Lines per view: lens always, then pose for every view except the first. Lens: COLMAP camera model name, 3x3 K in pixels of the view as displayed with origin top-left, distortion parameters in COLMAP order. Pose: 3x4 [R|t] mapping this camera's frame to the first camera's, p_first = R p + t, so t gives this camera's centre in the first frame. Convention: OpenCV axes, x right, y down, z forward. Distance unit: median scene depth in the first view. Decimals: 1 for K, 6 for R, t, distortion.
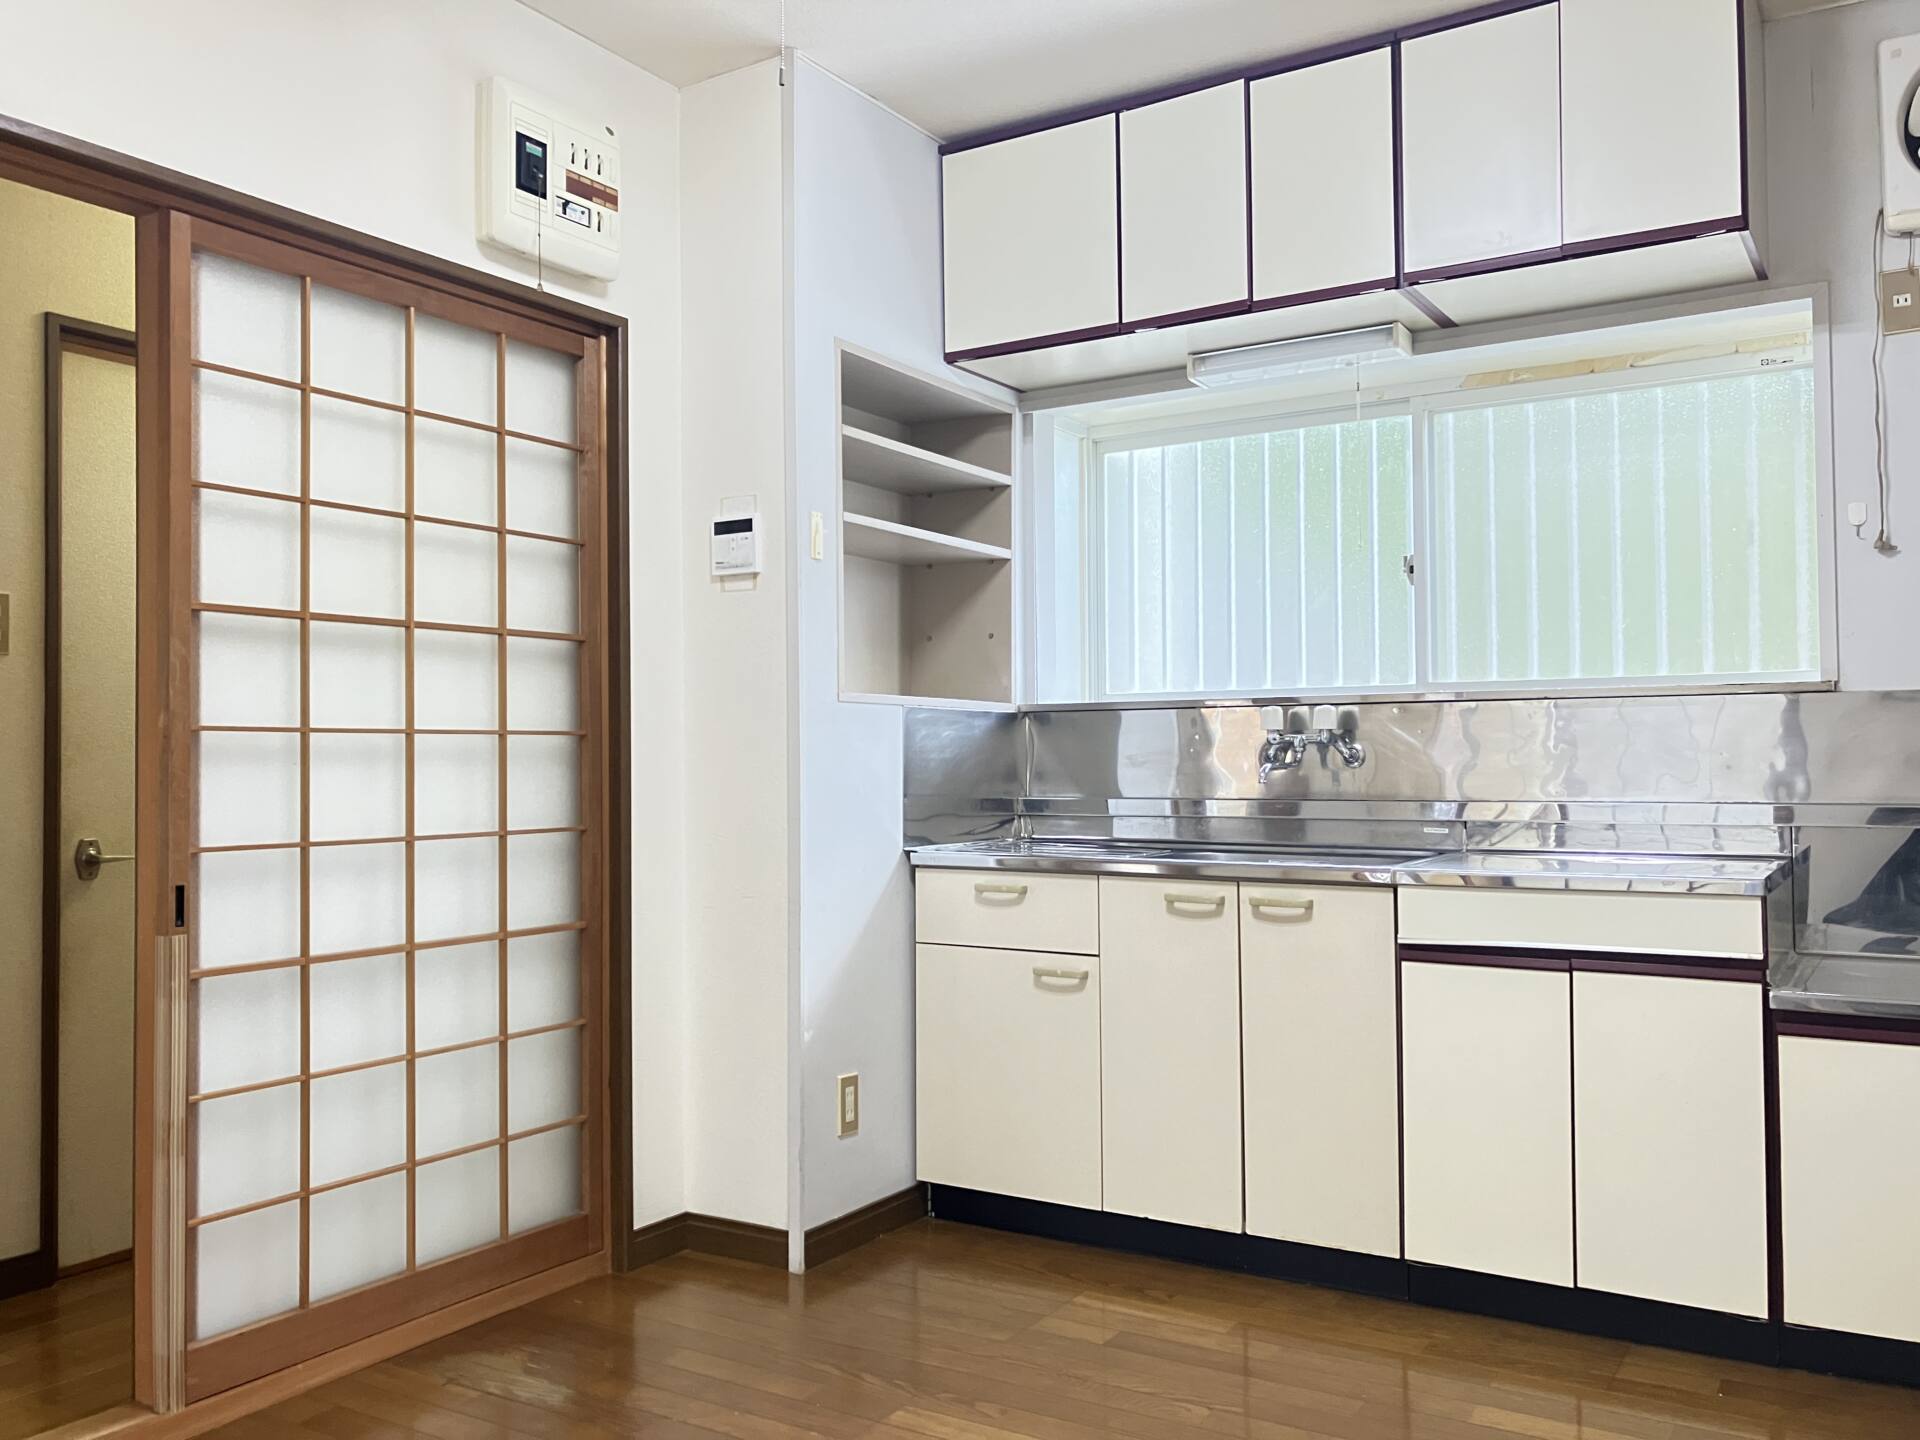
lens RADIAL K [[1571.0, 0, 962.8], [0, 1571.0, 699.4], [0, 0, 1]] dist [0.033554, -0.096137]
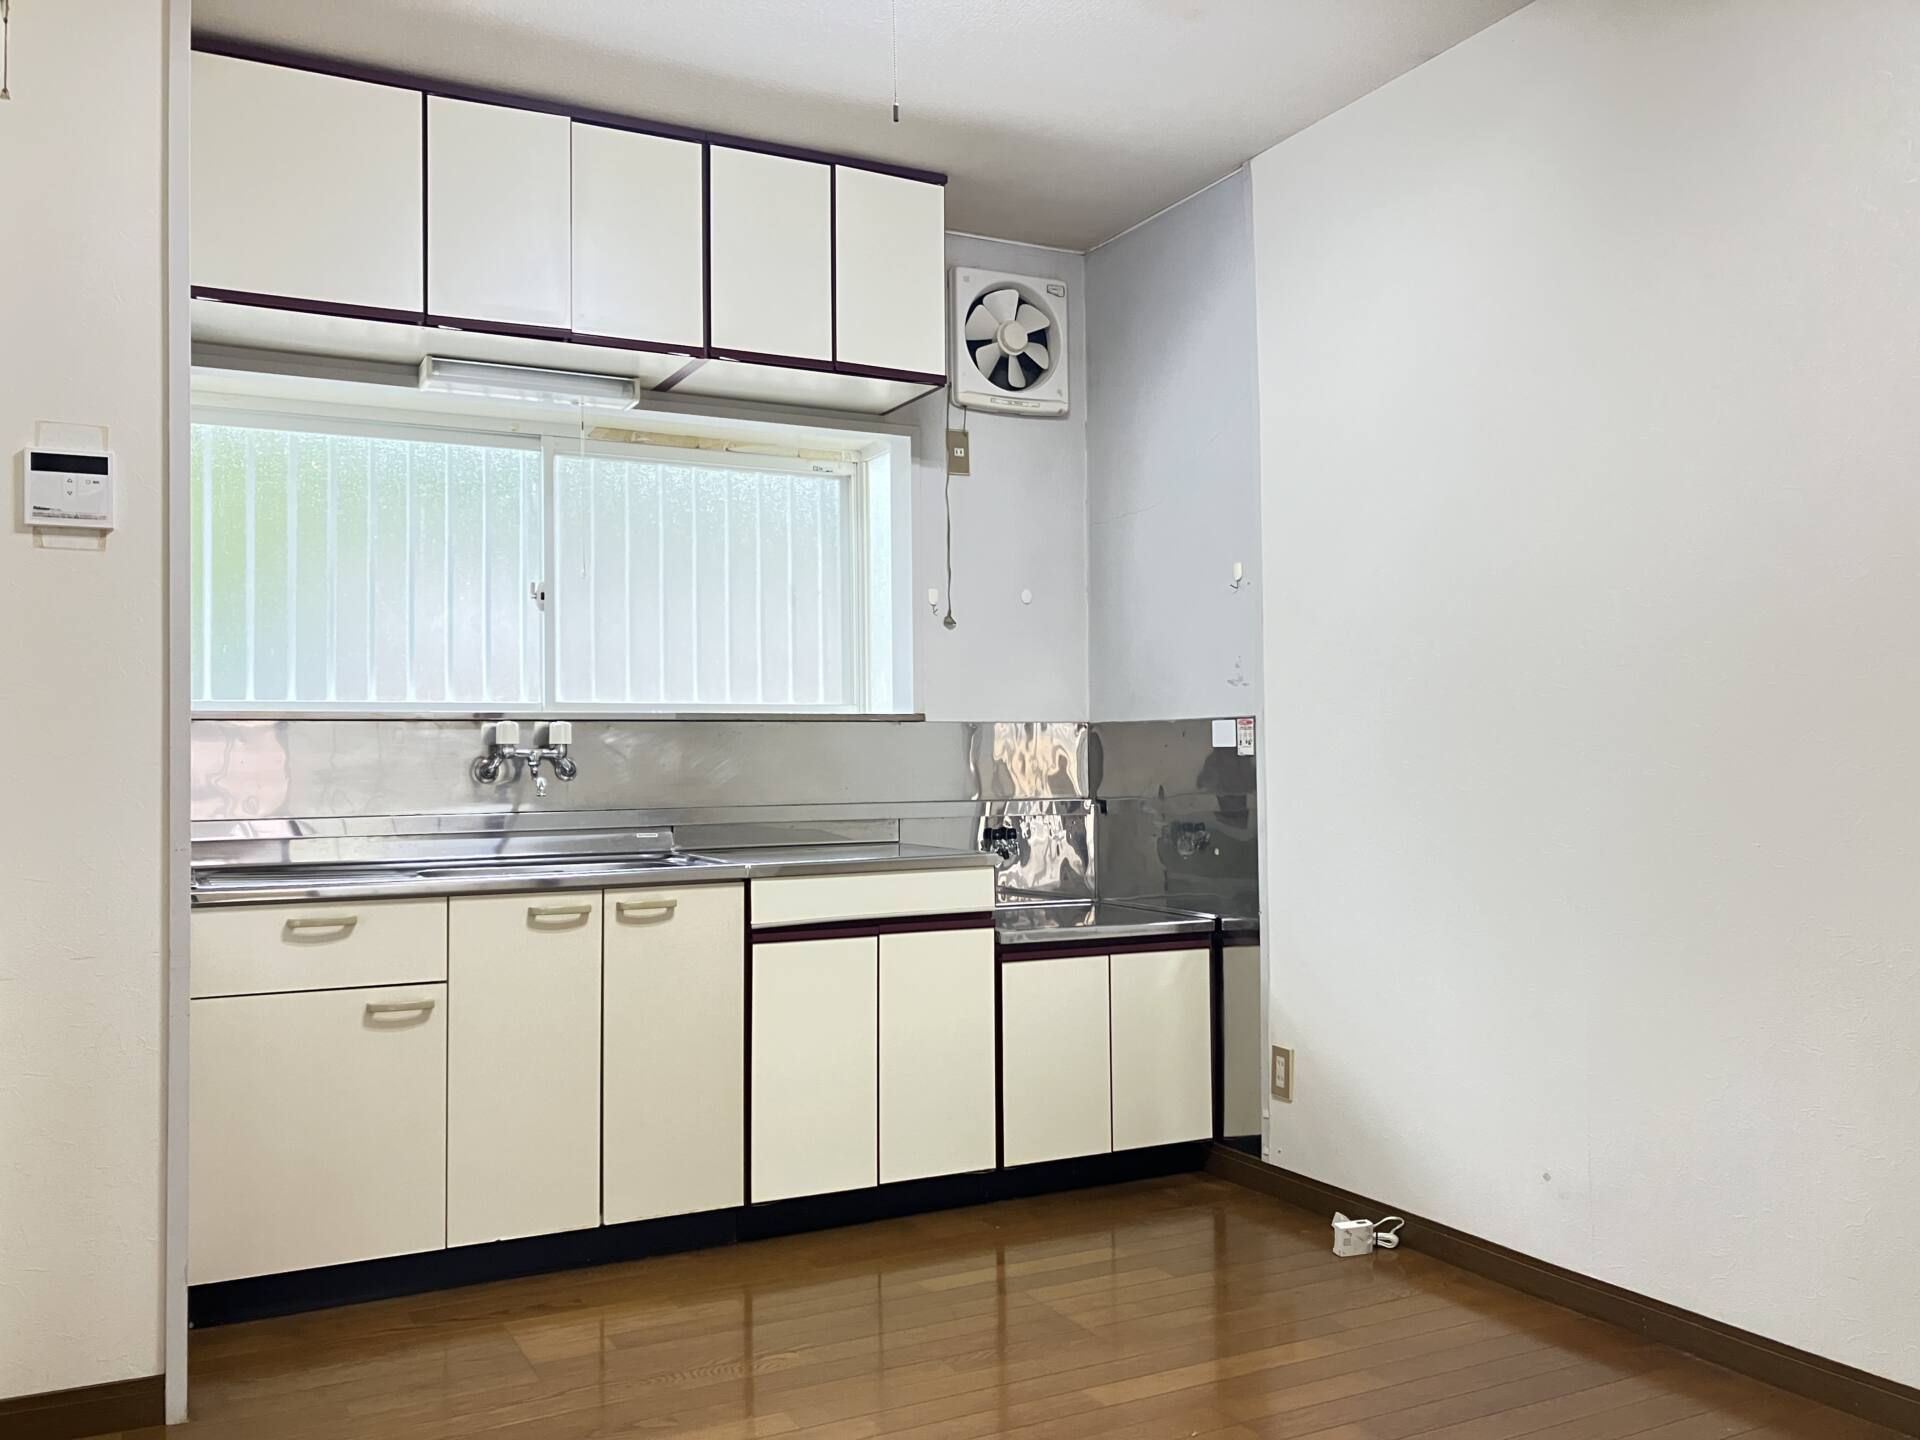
lens RADIAL K [[1571.0, 0, 966.0], [0, 1571.0, 701.7], [0, 0, 1]] dist [0.033554, -0.096137]
pose [[0.484708, 0.036634, 0.873909, -0.610968], [-0.023669, 0.999306, -0.028762, 0.015292], [-0.874356, -0.006743, 0.485239, 0.275559]]
